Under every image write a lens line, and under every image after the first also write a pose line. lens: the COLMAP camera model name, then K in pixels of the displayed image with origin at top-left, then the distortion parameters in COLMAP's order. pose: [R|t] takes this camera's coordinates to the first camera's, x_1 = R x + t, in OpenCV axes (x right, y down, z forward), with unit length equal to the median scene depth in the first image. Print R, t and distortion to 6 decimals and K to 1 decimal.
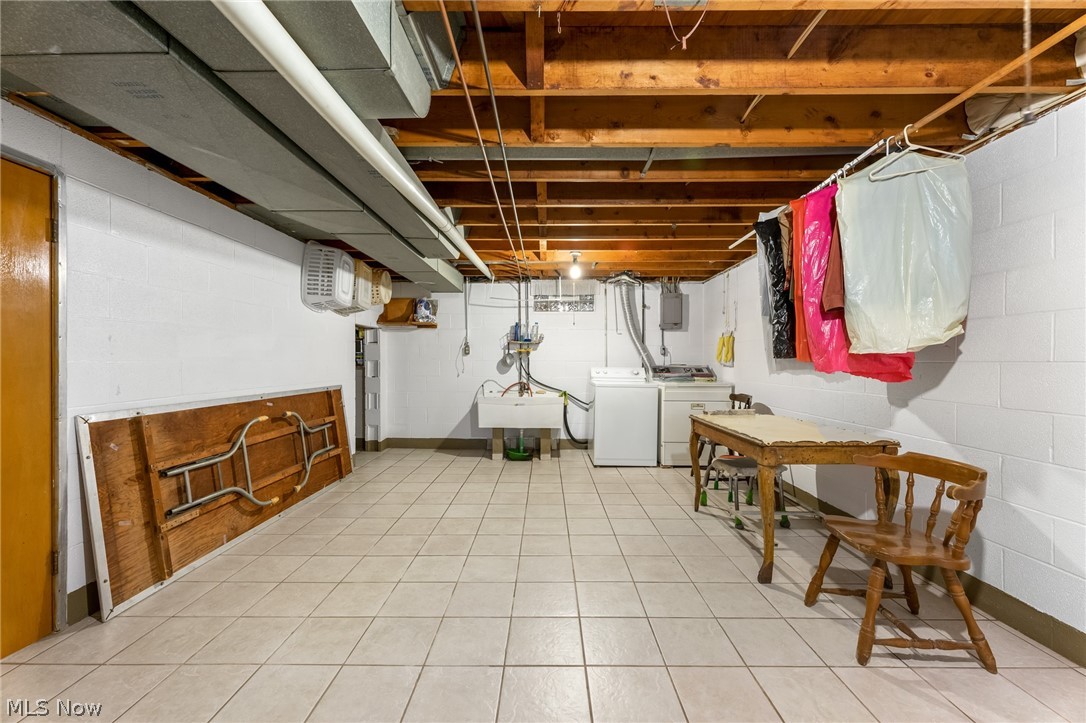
lens RADIAL K [[432.8, 0, 545.7], [0, 432.8, 363.9], [0, 0, 1]] dist [0.000625, 0.000114]
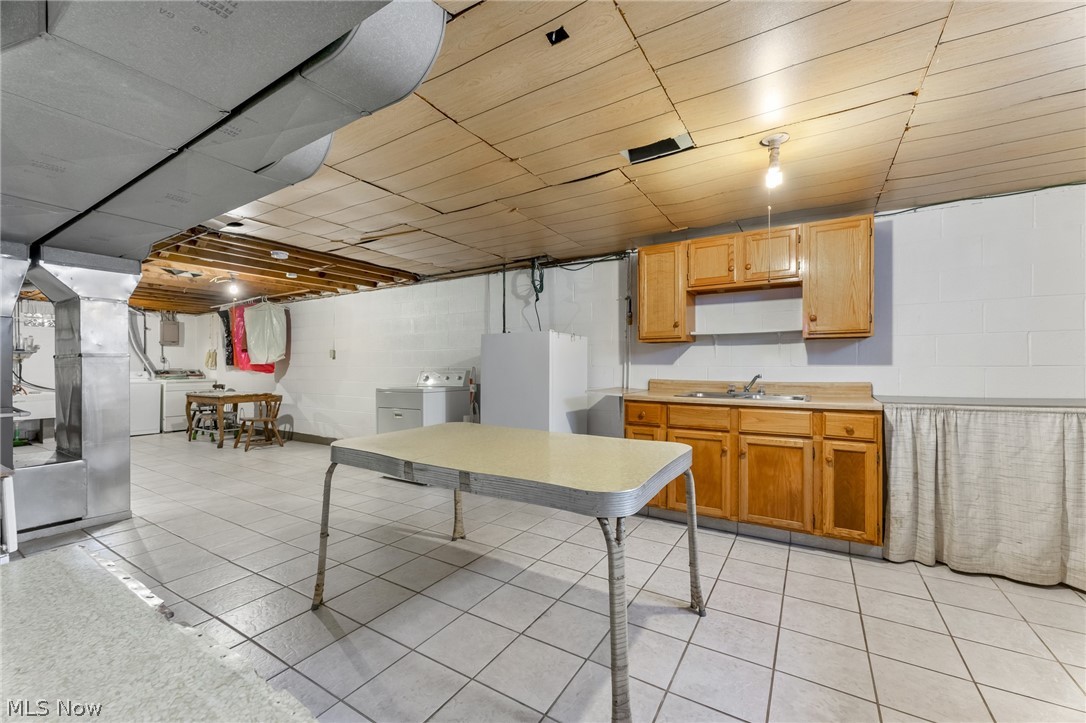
lens RADIAL K [[432.8, 0, 545.7], [0, 432.8, 363.9], [0, 0, 1]] dist [0.000625, 0.000114]
pose [[0.524975, 0.001001, 0.851117, -0.344602], [0.008789, 0.999940, -0.006597, 0.006223], [-0.851072, 0.010943, 0.524934, -1.017276]]
